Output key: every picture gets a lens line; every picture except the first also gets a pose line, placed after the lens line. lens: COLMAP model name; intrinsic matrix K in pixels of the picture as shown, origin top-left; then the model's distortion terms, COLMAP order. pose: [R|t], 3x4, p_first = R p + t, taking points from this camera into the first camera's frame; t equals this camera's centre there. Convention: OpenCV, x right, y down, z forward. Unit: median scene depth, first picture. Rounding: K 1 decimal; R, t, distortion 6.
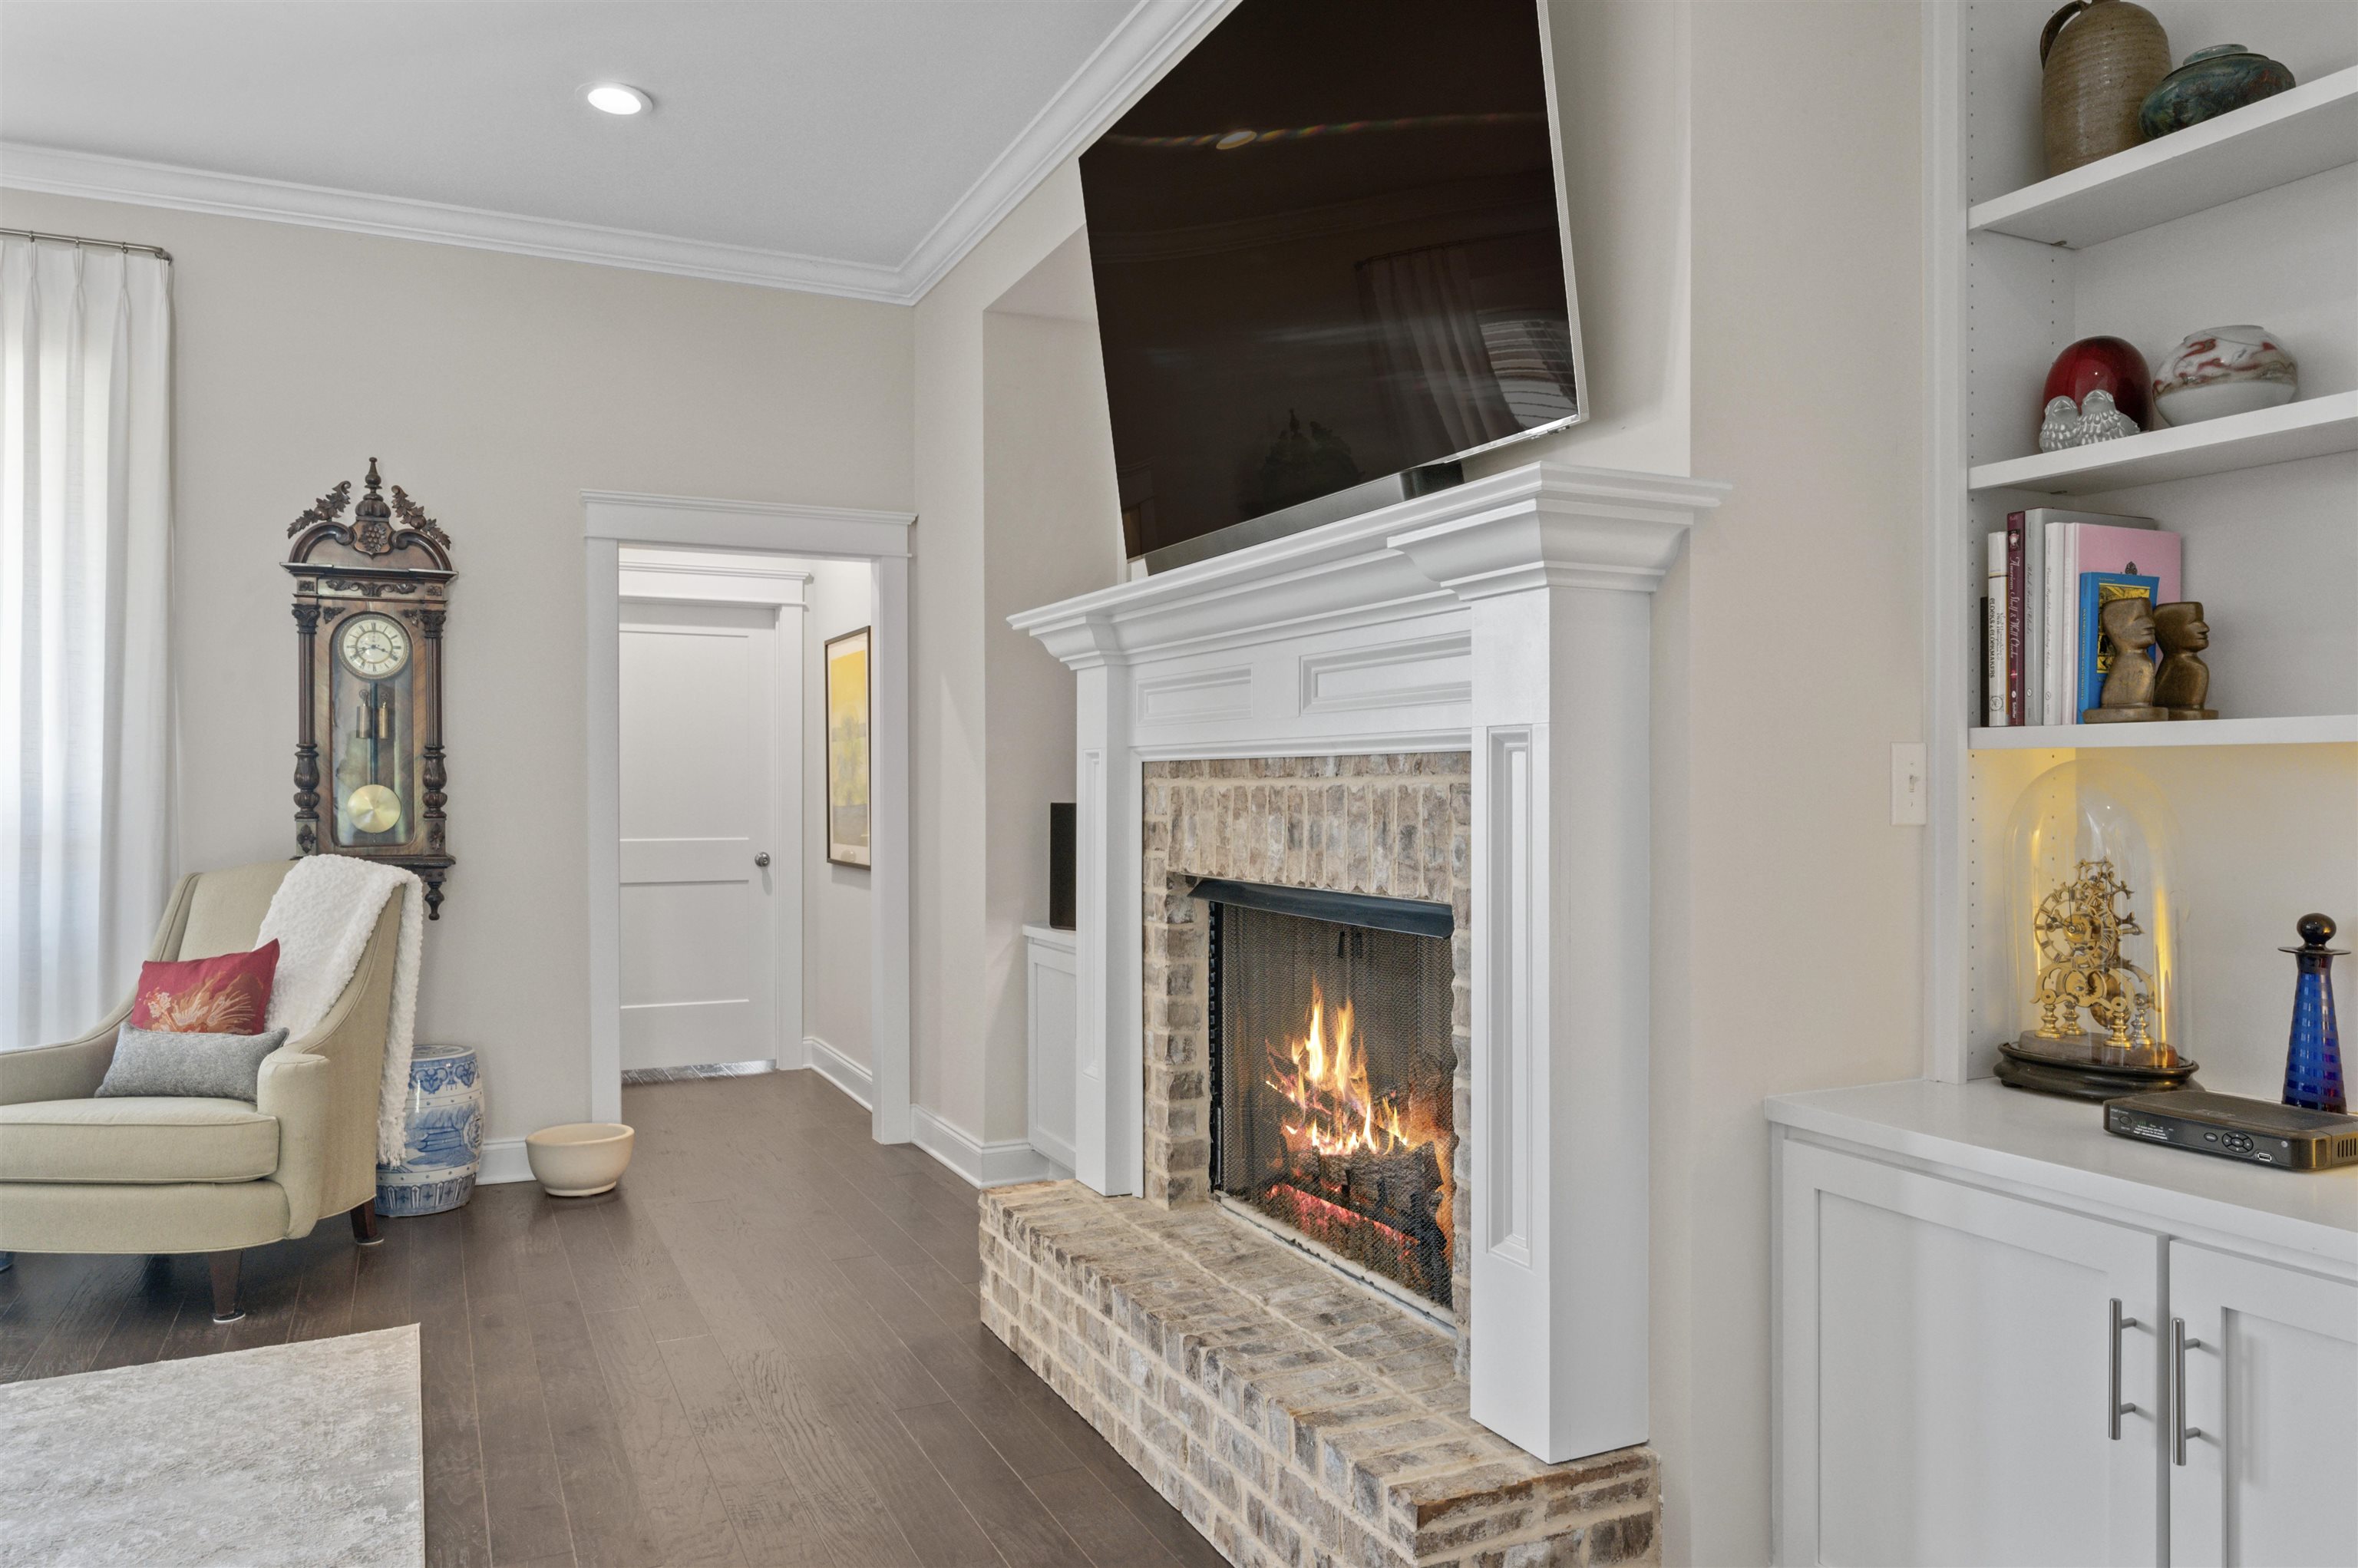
lens RADIAL K [[1637.5, 0, 1164.8], [0, 1637.5, 791.8], [0, 0, 1]] dist [-0.007209, 0.003840]
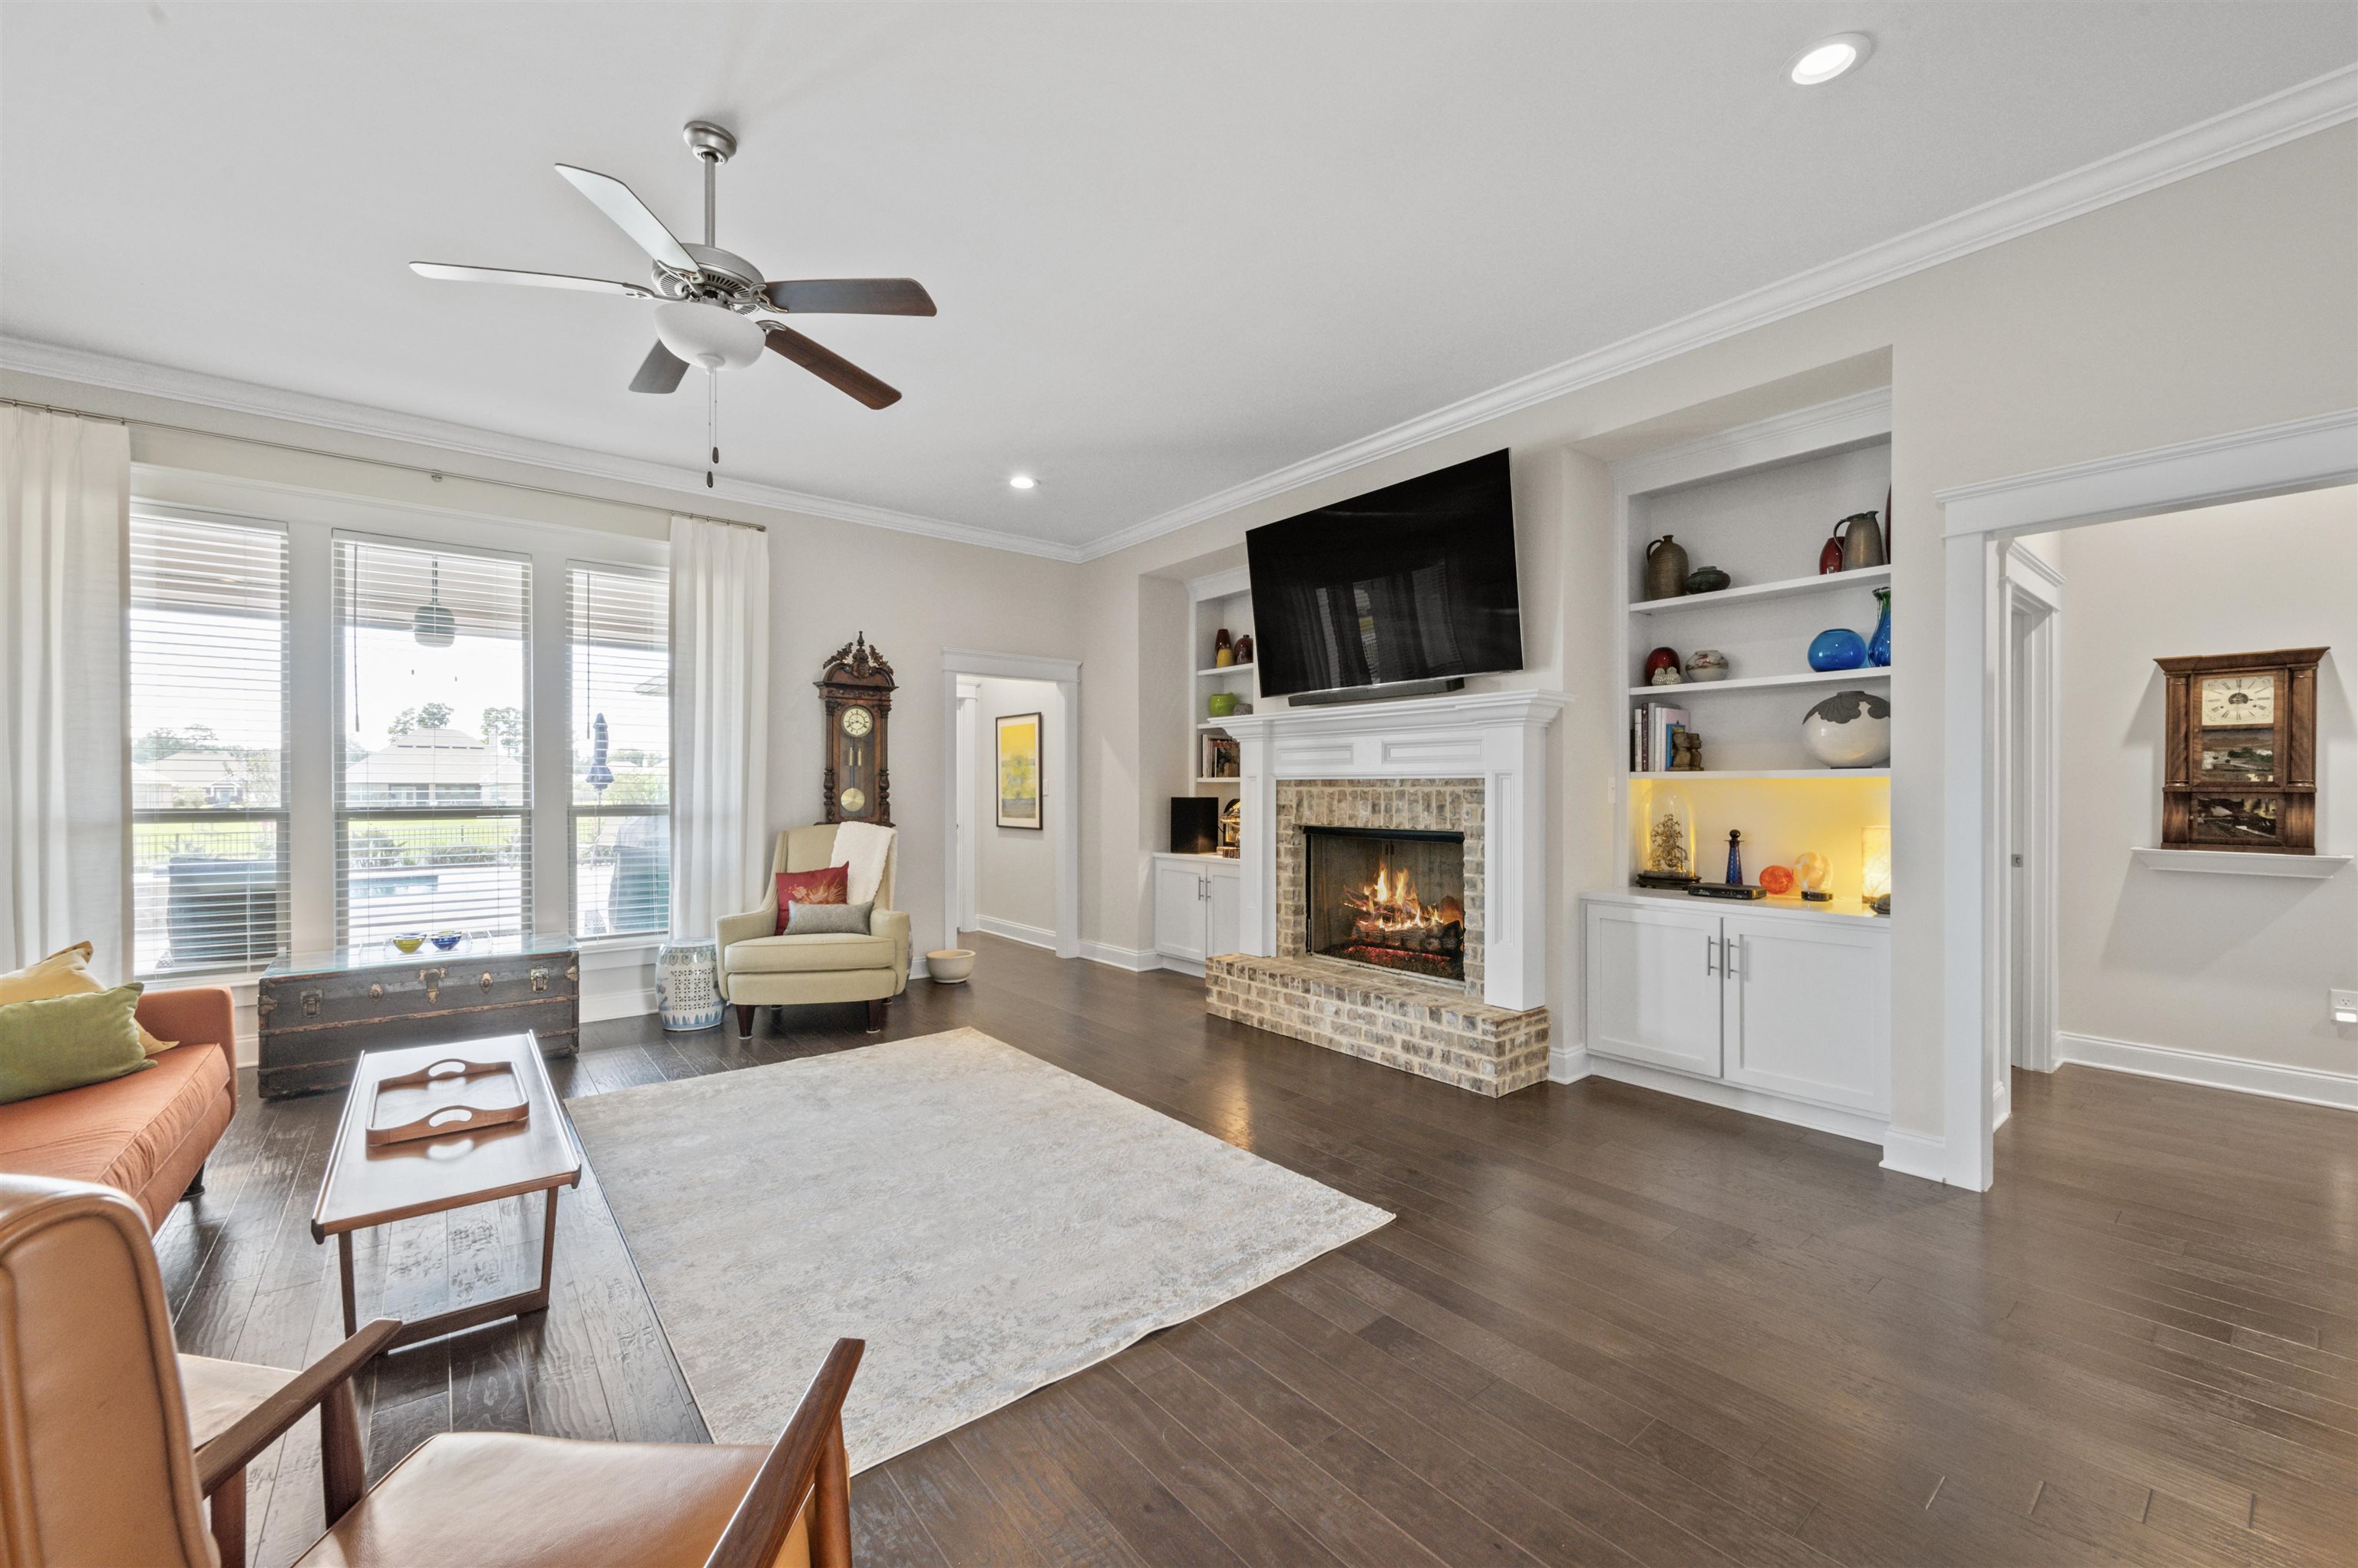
lens RADIAL K [[926.7, 0, 1185.4], [0, 926.7, 792.5], [0, 0, 1]] dist [-0.001380, 0.000899]
pose [[0.969060, 0.002892, 0.246808, -0.494956], [-0.002224, 0.999993, -0.002987, 0.004621], [-0.246815, 0.002346, 0.969060, -0.323280]]
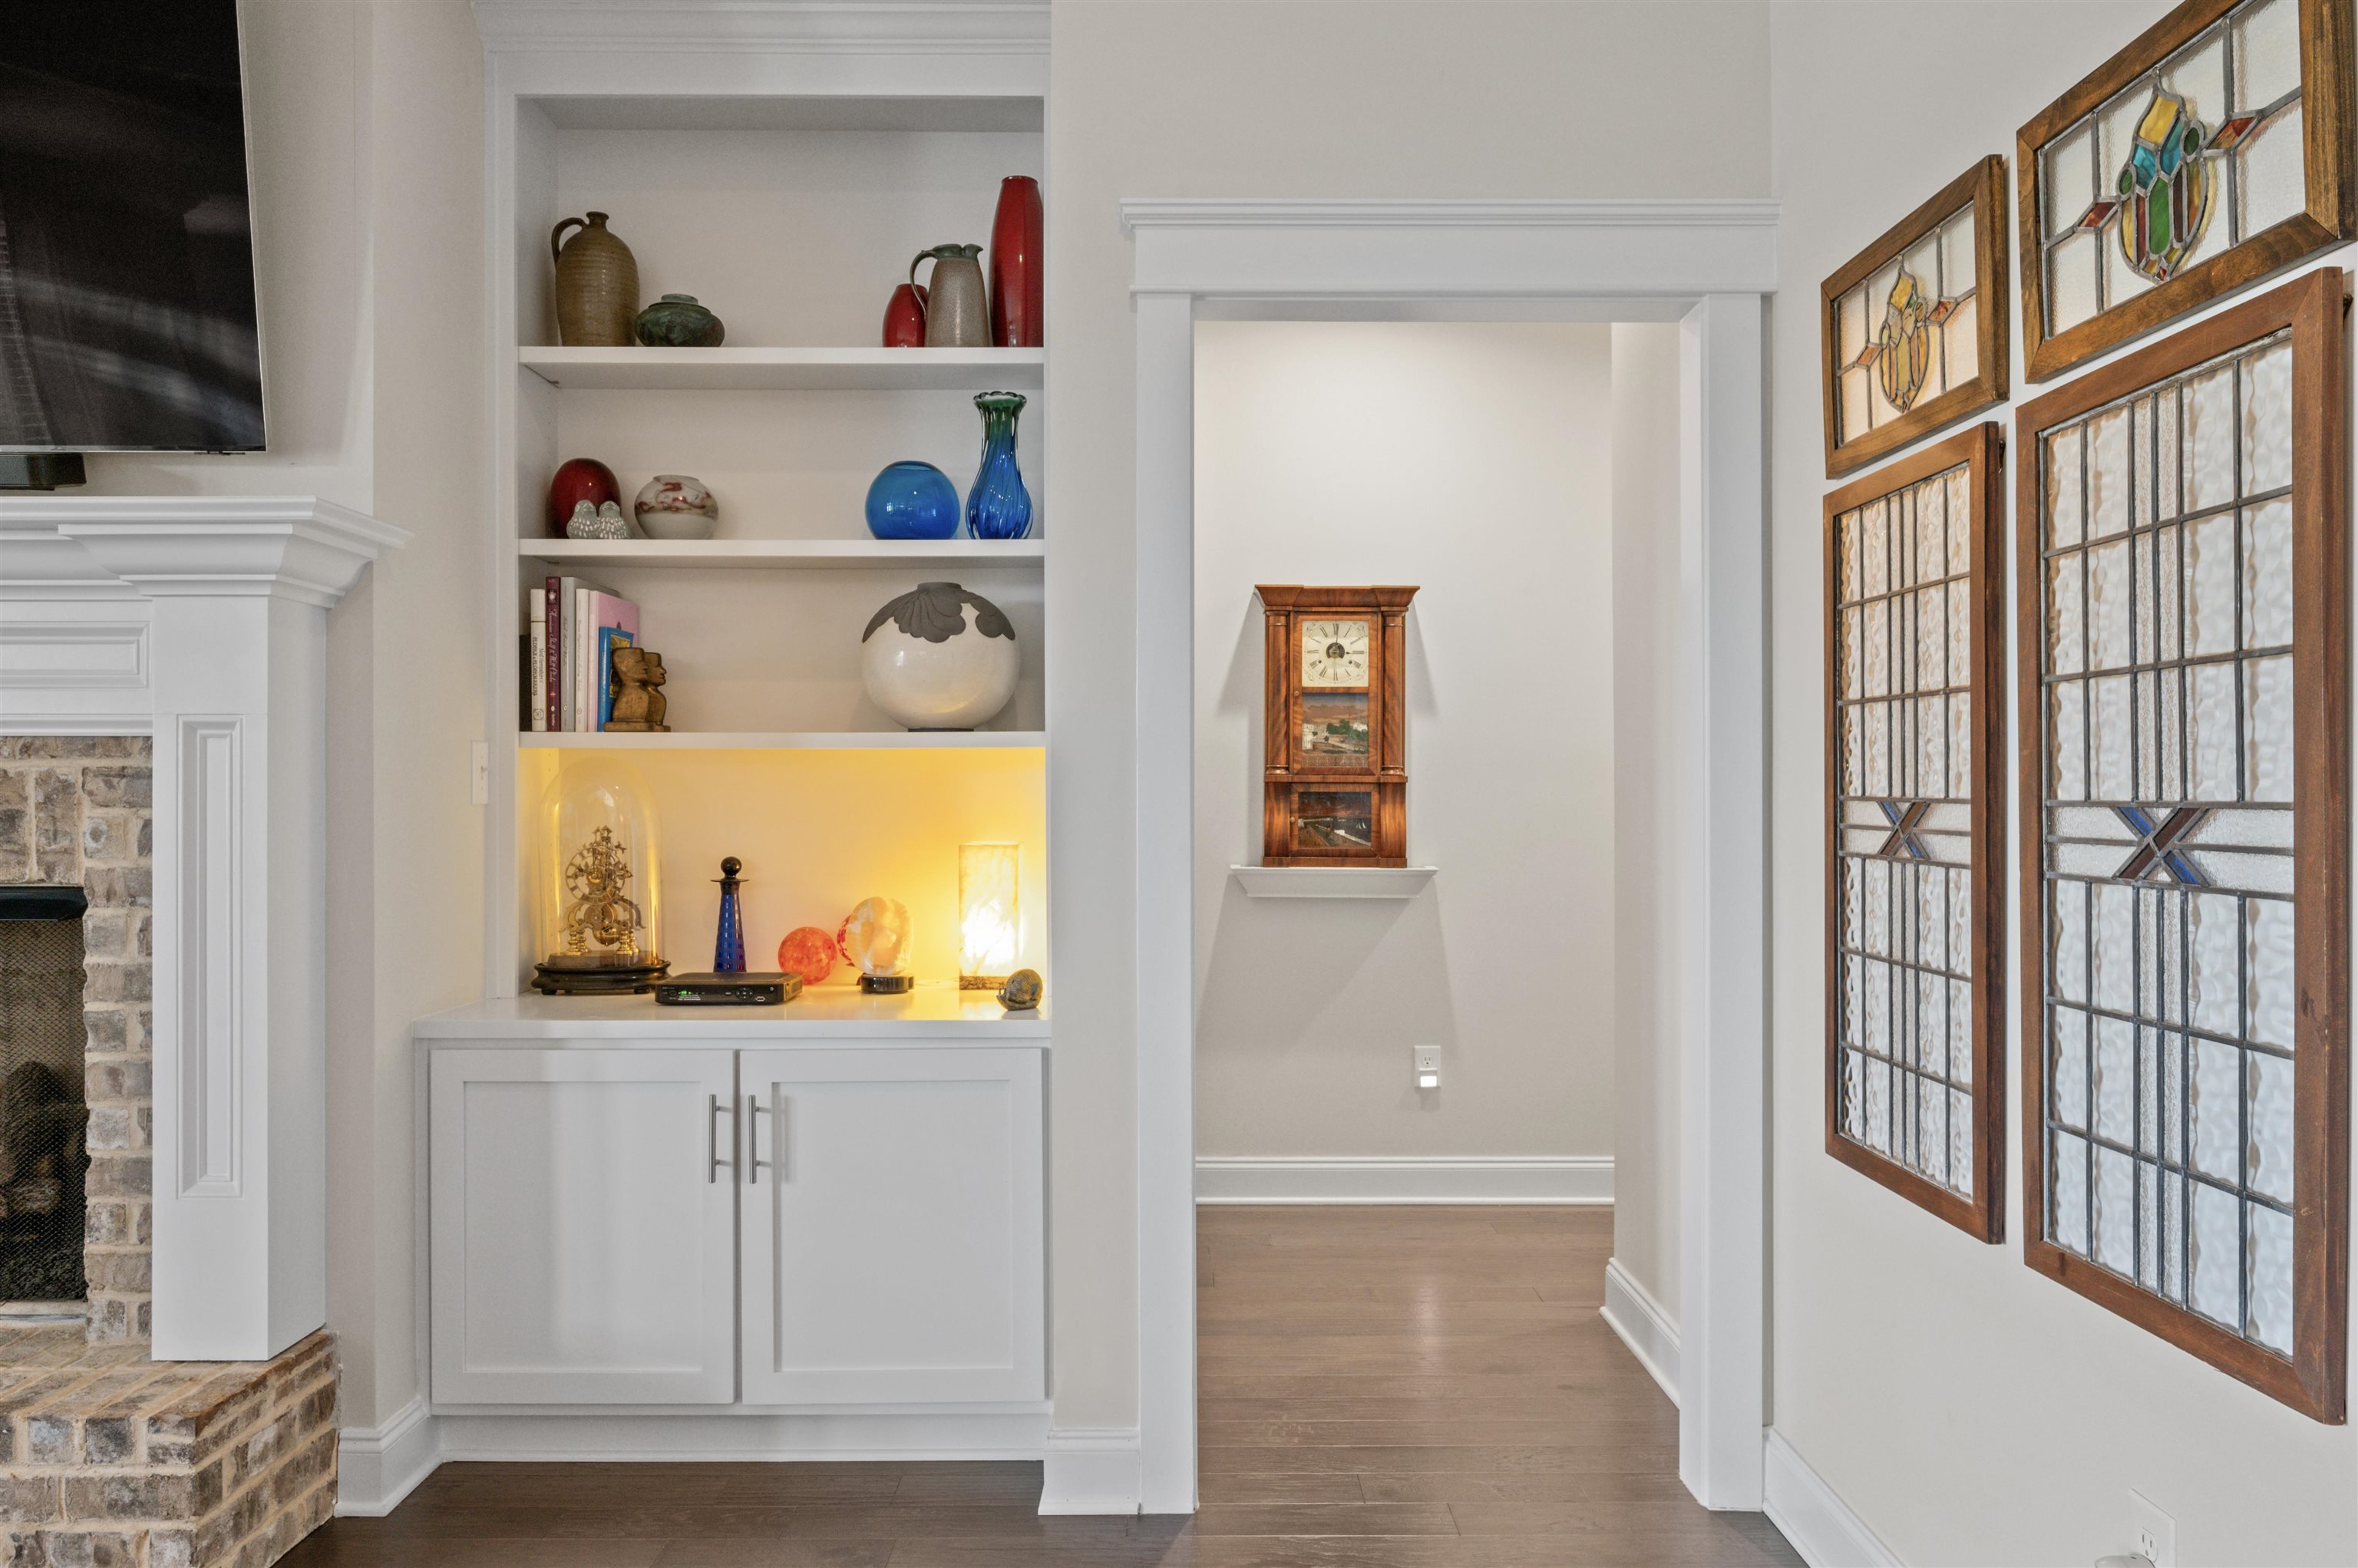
lens RADIAL K [[1637.5, 0, 1180.4], [0, 1637.5, 795.5], [0, 0, 1]] dist [-0.007209, 0.003840]
pose [[0.415928, 0.002185, 0.909395, -0.332399], [0.004338, 0.999981, -0.004387, 0.014209], [-0.909387, 0.005770, 0.415910, -0.037342]]
